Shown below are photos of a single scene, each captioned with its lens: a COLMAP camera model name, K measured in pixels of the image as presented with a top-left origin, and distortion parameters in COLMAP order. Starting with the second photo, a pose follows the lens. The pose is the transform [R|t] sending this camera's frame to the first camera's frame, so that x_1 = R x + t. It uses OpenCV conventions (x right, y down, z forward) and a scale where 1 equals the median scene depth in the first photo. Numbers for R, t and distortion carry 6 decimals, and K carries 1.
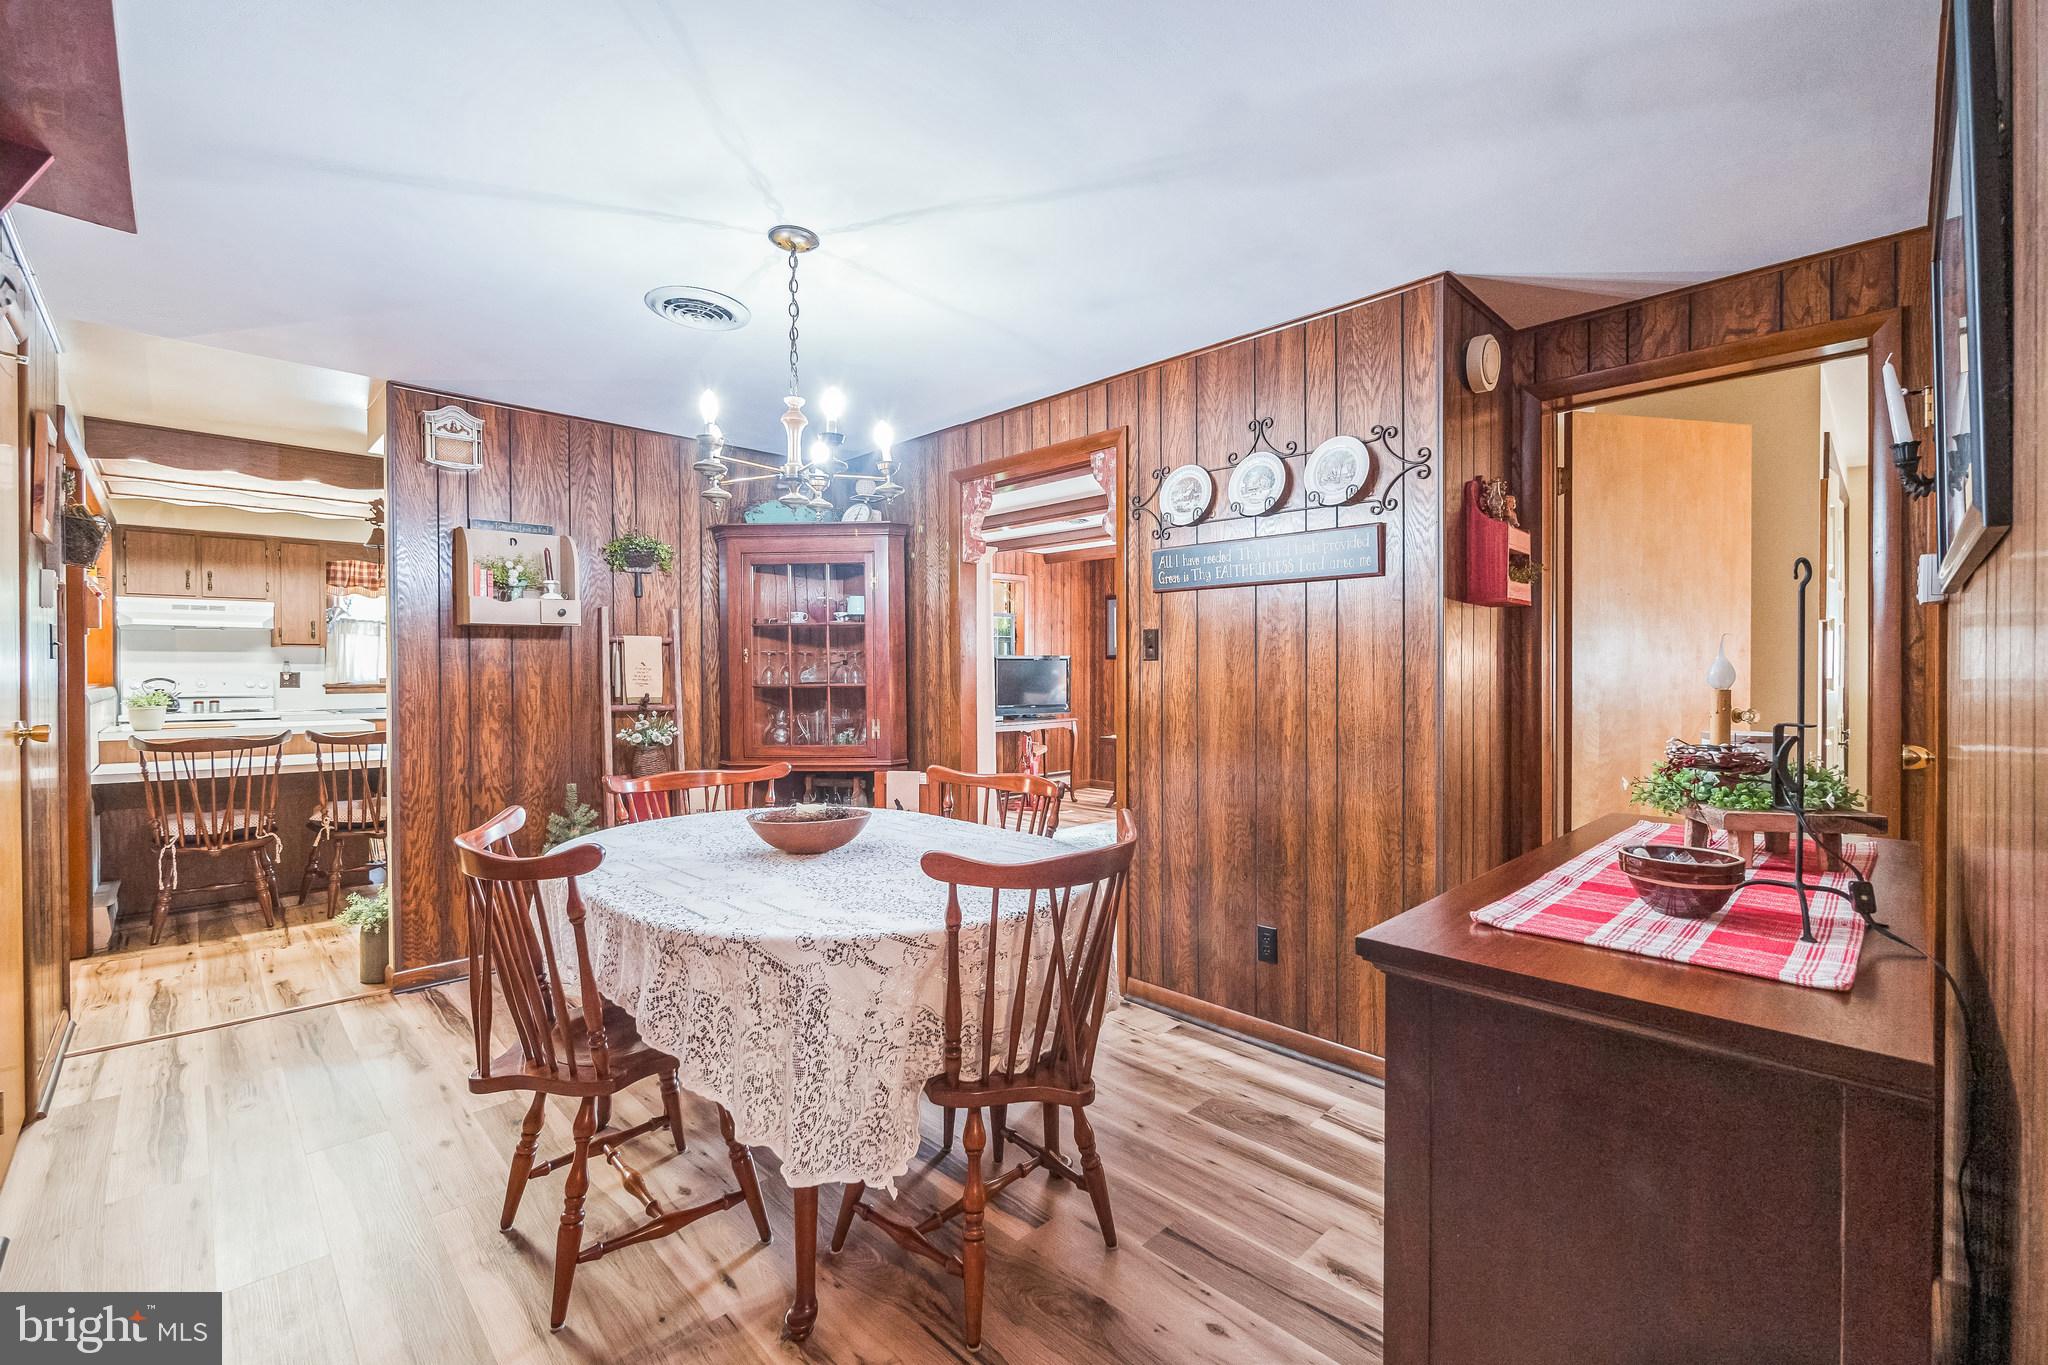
lens RADIAL K [[884.5, 0, 1018.3], [0, 884.5, 650.8], [0, 0, 1]] dist [-0.004628, -0.001319]
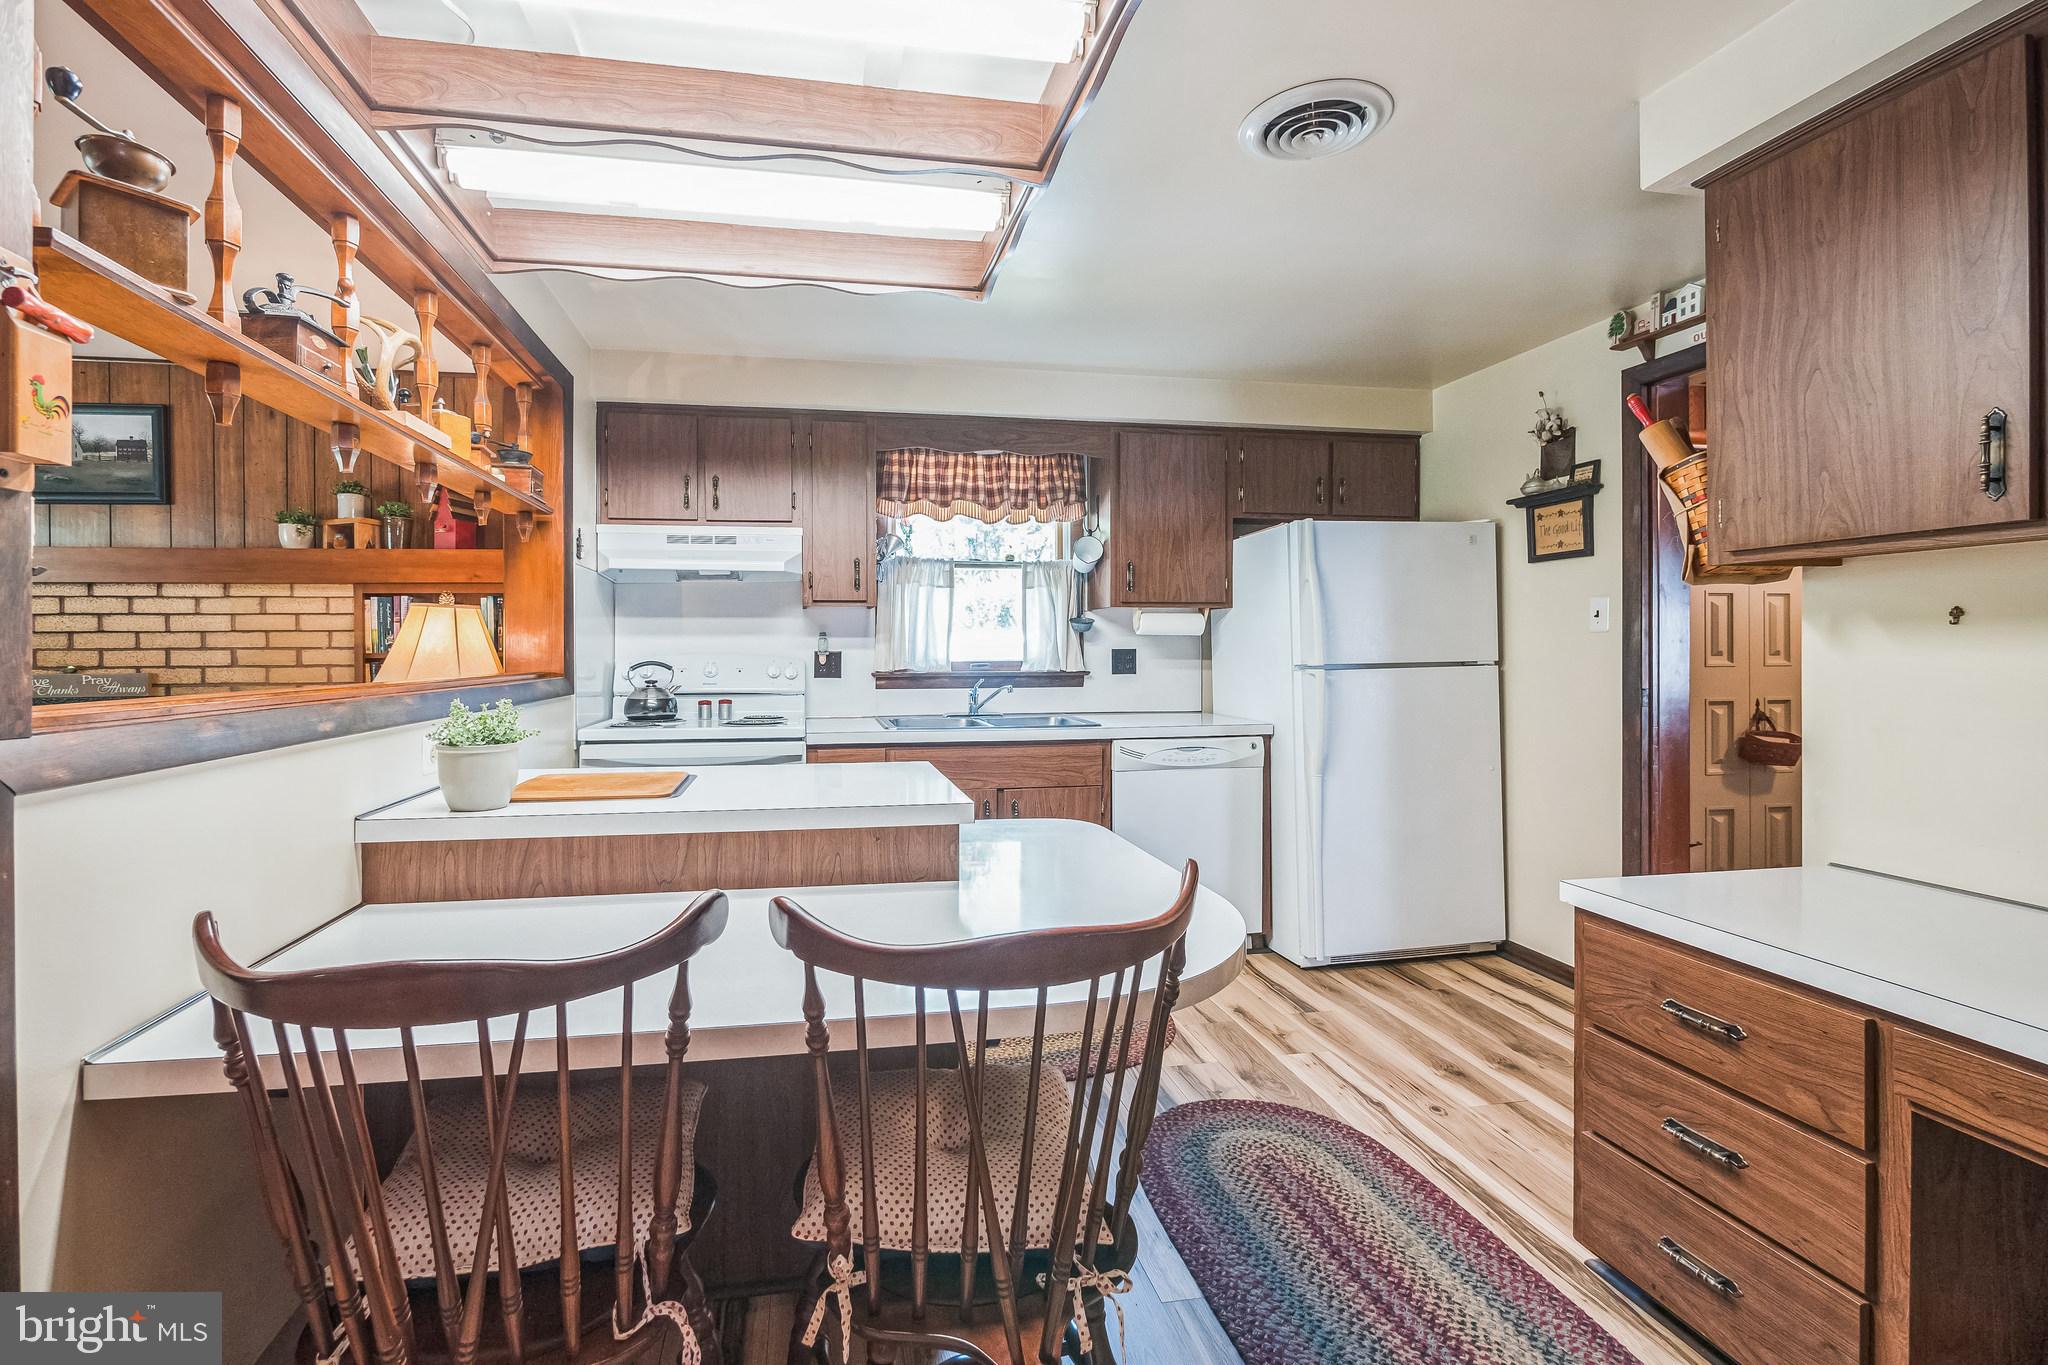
lens RADIAL K [[976.6, 0, 973.8], [0, 976.6, 646.1], [0, 0, 1]] dist [-0.000091, 0.001806]
pose [[0.834188, 0.000521, -0.551481, -0.403906], [0.007582, 0.999894, 0.012415, 0.013932], [0.551429, -0.014538, 0.834095, 0.531723]]
